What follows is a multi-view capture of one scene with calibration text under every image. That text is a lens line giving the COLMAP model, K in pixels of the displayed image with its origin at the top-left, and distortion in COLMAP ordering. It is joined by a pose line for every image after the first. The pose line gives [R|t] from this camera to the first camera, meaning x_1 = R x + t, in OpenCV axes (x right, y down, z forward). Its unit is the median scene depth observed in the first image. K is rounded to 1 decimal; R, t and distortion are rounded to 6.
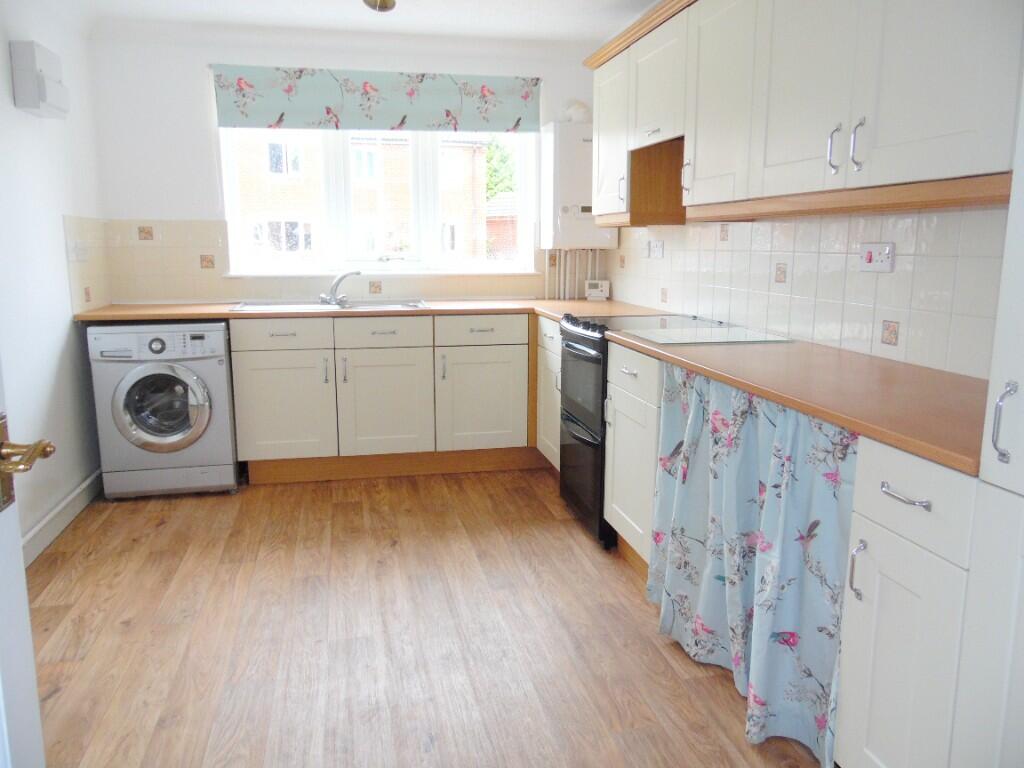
lens RADIAL K [[770.8, 0, 513.0], [0, 770.8, 388.0], [0, 0, 1]] dist [-0.028842, 0.053031]
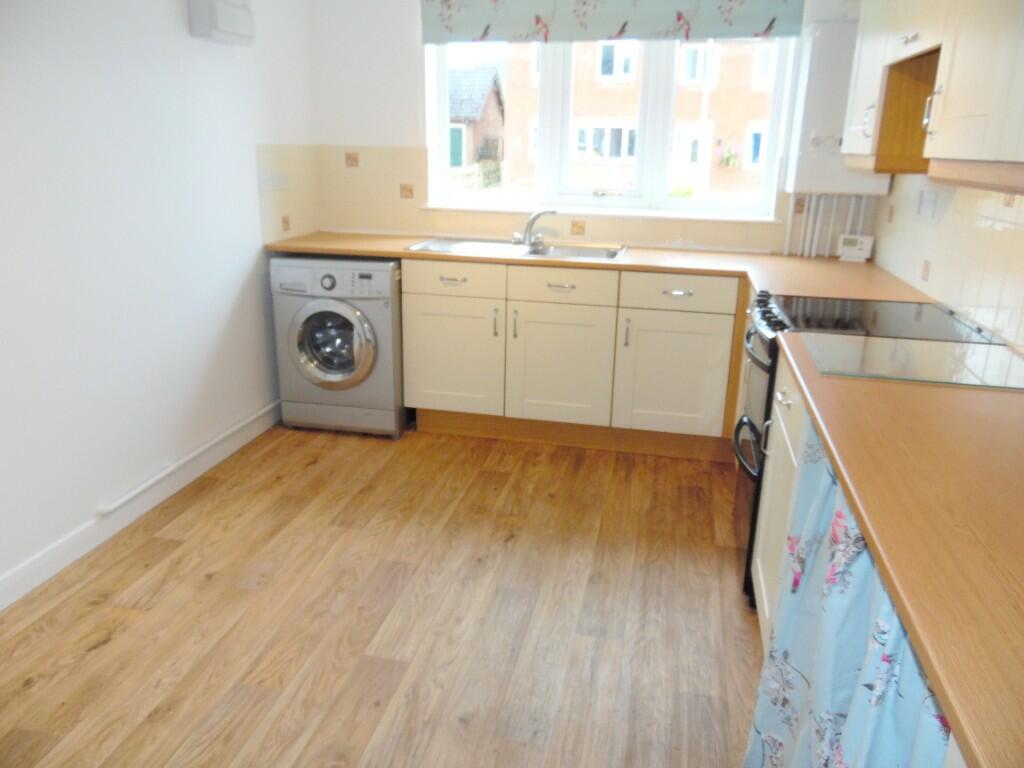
lens RADIAL K [[770.8, 0, 514.7], [0, 770.8, 386.0], [0, 0, 1]] dist [-0.028842, 0.053031]
pose [[0.910653, 0.141832, -0.388065, 0.146025], [-0.096320, 0.986231, 0.134425, -0.076783], [0.401788, -0.085036, 0.911776, 0.186072]]
